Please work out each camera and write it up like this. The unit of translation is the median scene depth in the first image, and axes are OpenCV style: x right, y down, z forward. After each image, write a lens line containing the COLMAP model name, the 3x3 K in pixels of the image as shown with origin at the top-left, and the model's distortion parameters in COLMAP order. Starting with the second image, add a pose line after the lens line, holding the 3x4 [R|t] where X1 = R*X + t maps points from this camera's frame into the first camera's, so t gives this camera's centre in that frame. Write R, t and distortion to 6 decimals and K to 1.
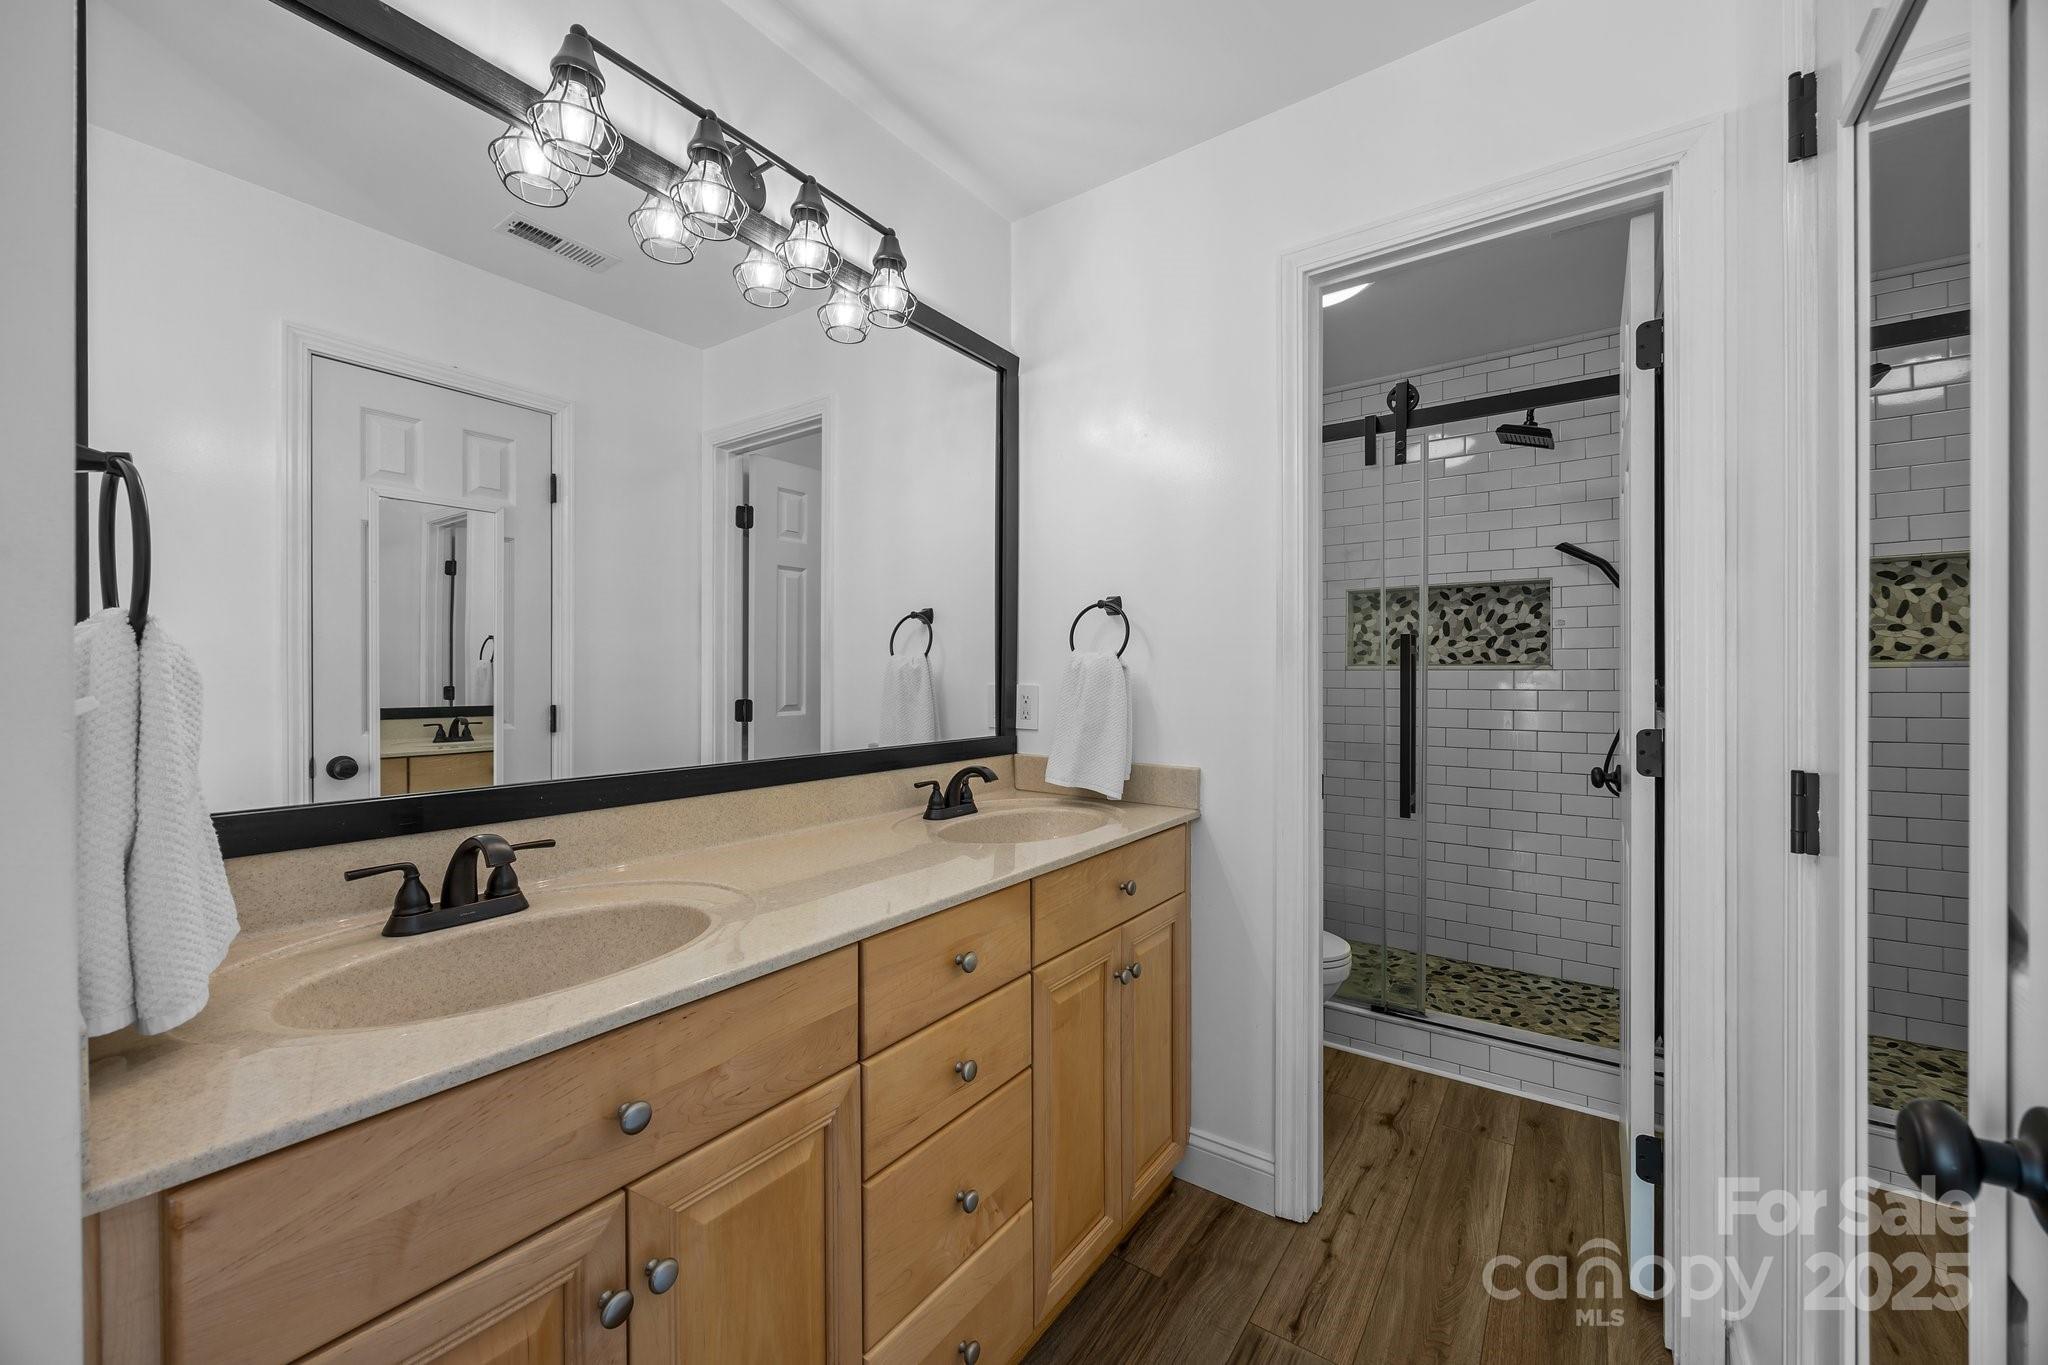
lens RADIAL K [[786.0, 0, 1022.1], [0, 786.0, 680.0], [0, 0, 1]] dist [-0.004087, -0.000227]
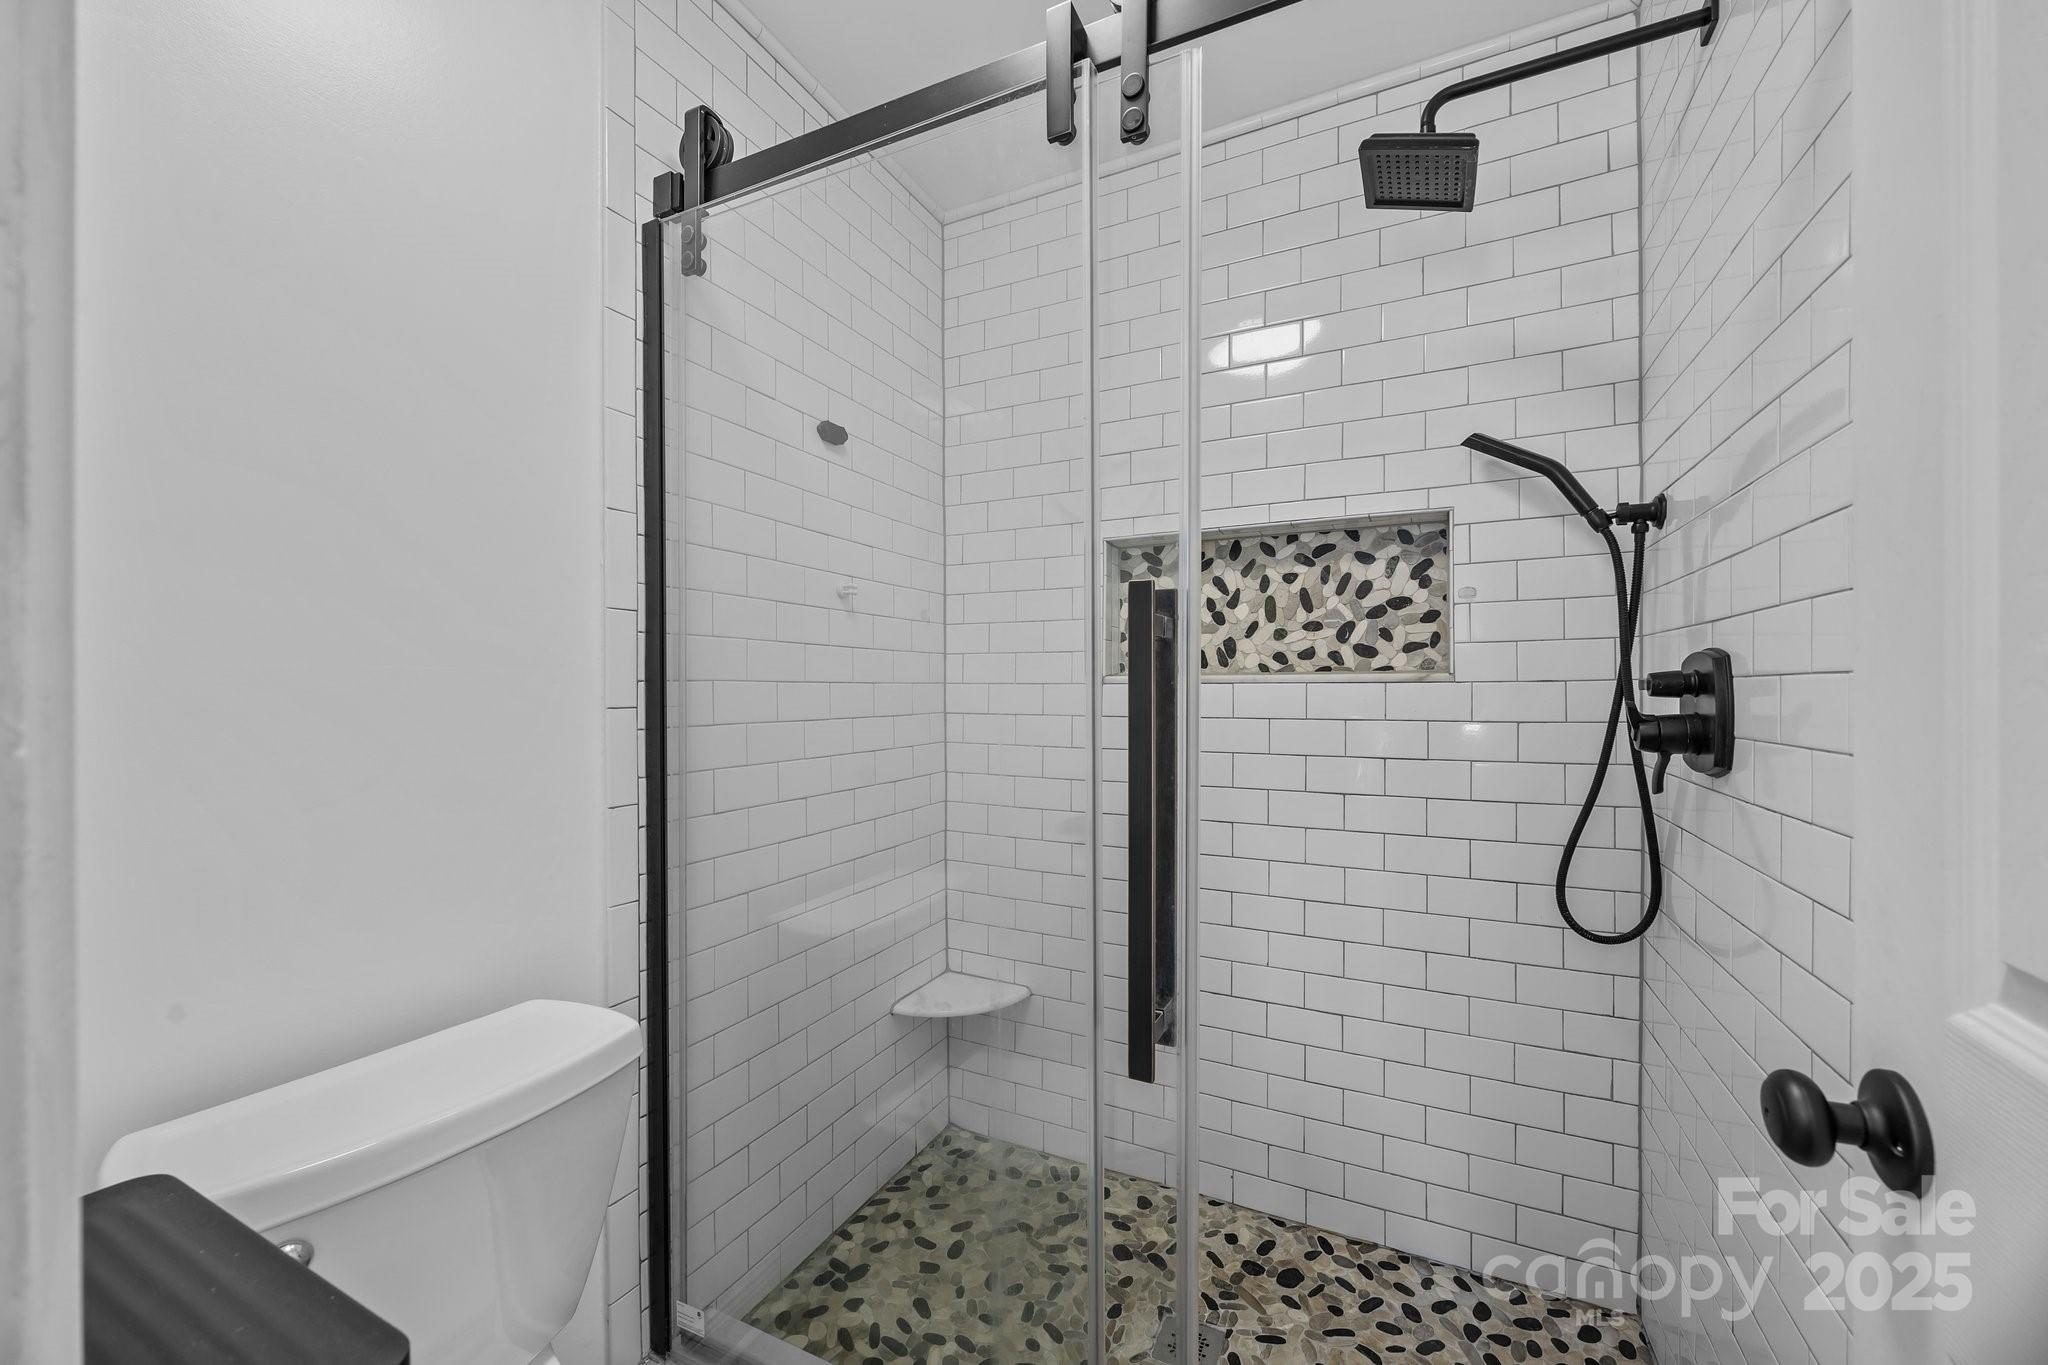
lens RADIAL K [[786.0, 0, 1033.2], [0, 786.0, 693.6], [0, 0, 1]] dist [-0.004087, -0.000227]
pose [[0.985312, -0.000733, 0.170763, 0.292503], [0.001114, 0.999997, -0.002132, -0.004357], [-0.170761, 0.002291, 0.985310, 0.502397]]
